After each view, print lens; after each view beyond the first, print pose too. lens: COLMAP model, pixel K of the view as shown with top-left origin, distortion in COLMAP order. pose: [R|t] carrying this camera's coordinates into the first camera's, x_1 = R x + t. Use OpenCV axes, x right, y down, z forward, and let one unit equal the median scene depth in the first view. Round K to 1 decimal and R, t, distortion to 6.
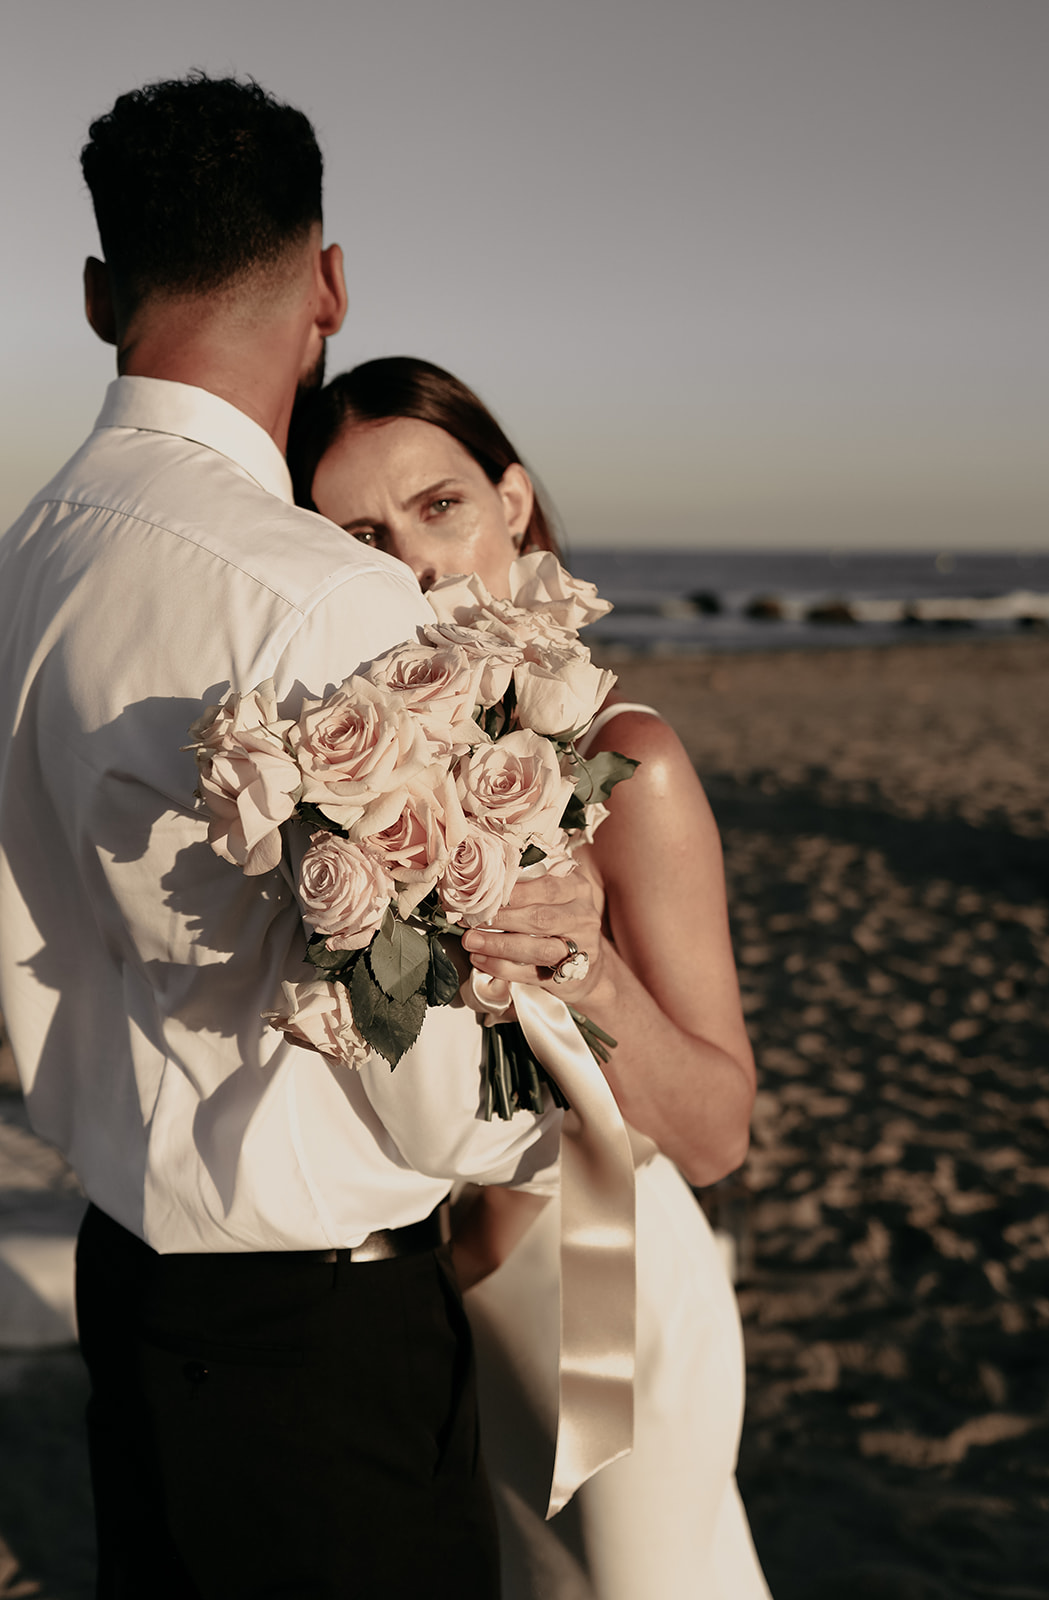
lens RADIAL K [[1655.7, 0, 524.5], [0, 1655.7, 800.0], [0, 0, 1]] dist [0.221343, 0.010480]
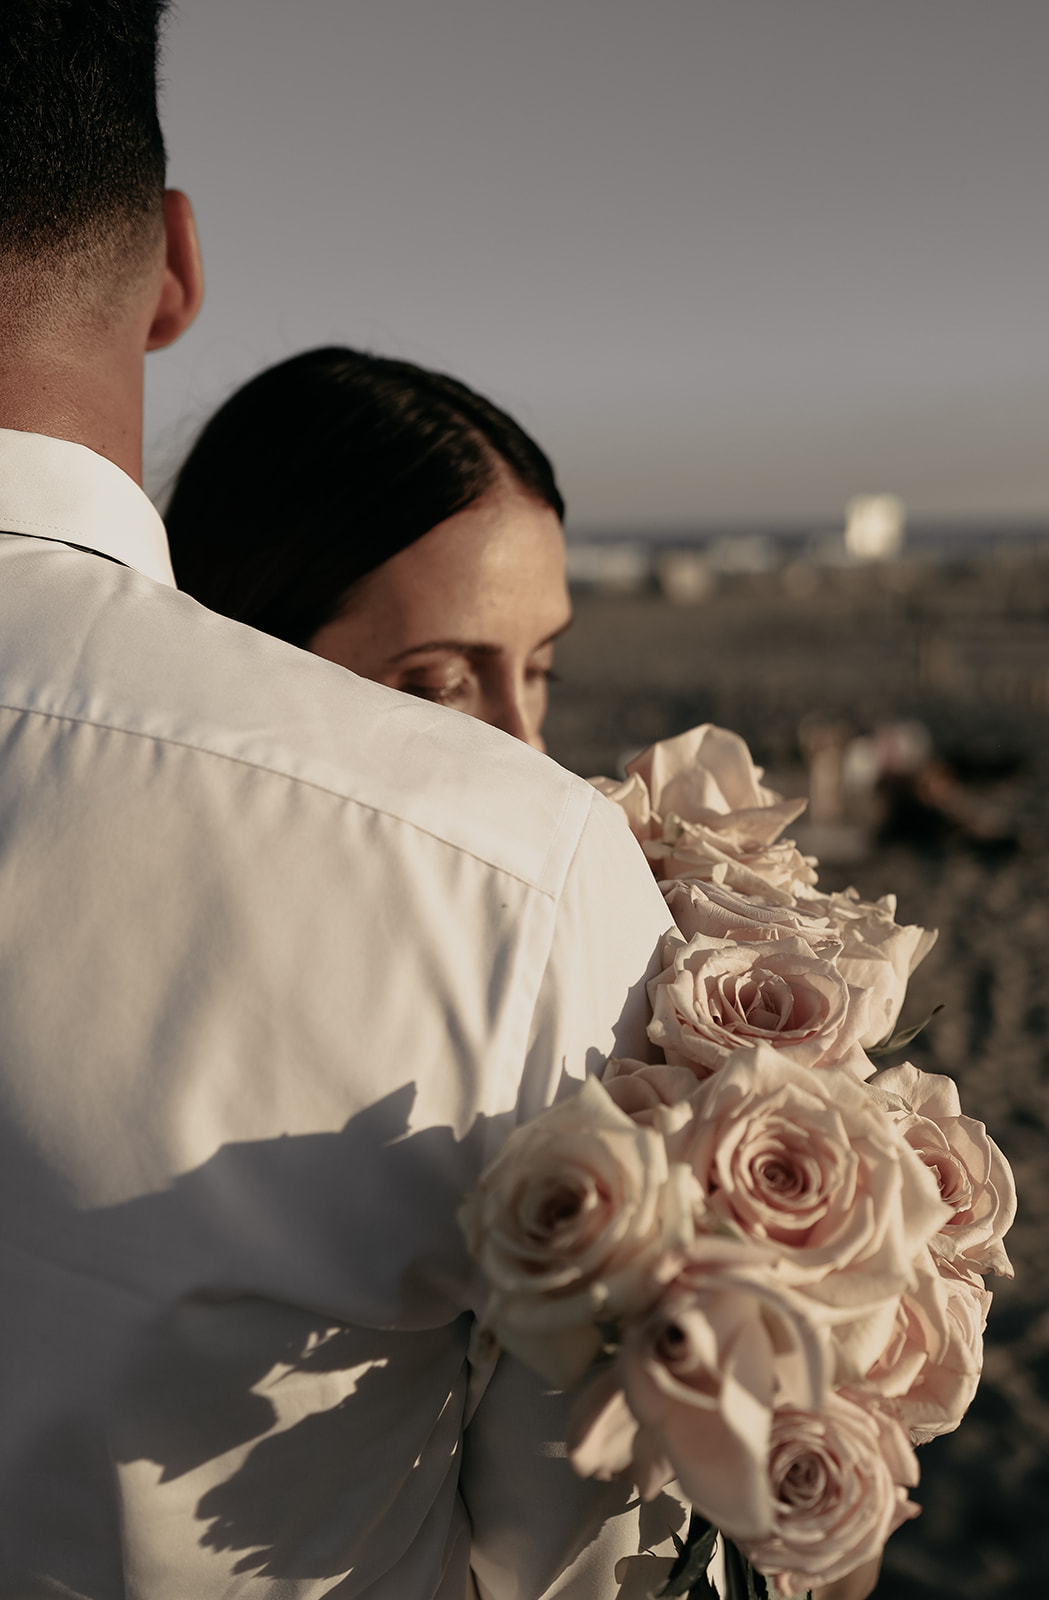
lens RADIAL K [[1655.7, 0, 524.5], [0, 1655.7, 800.0], [0, 0, 1]] dist [0.221343, 0.010480]
pose [[0.795921, -0.093641, 0.598114, -0.417487], [0.095501, 0.995016, 0.028695, -0.146987], [-0.597820, 0.034281, 0.800897, 0.543641]]
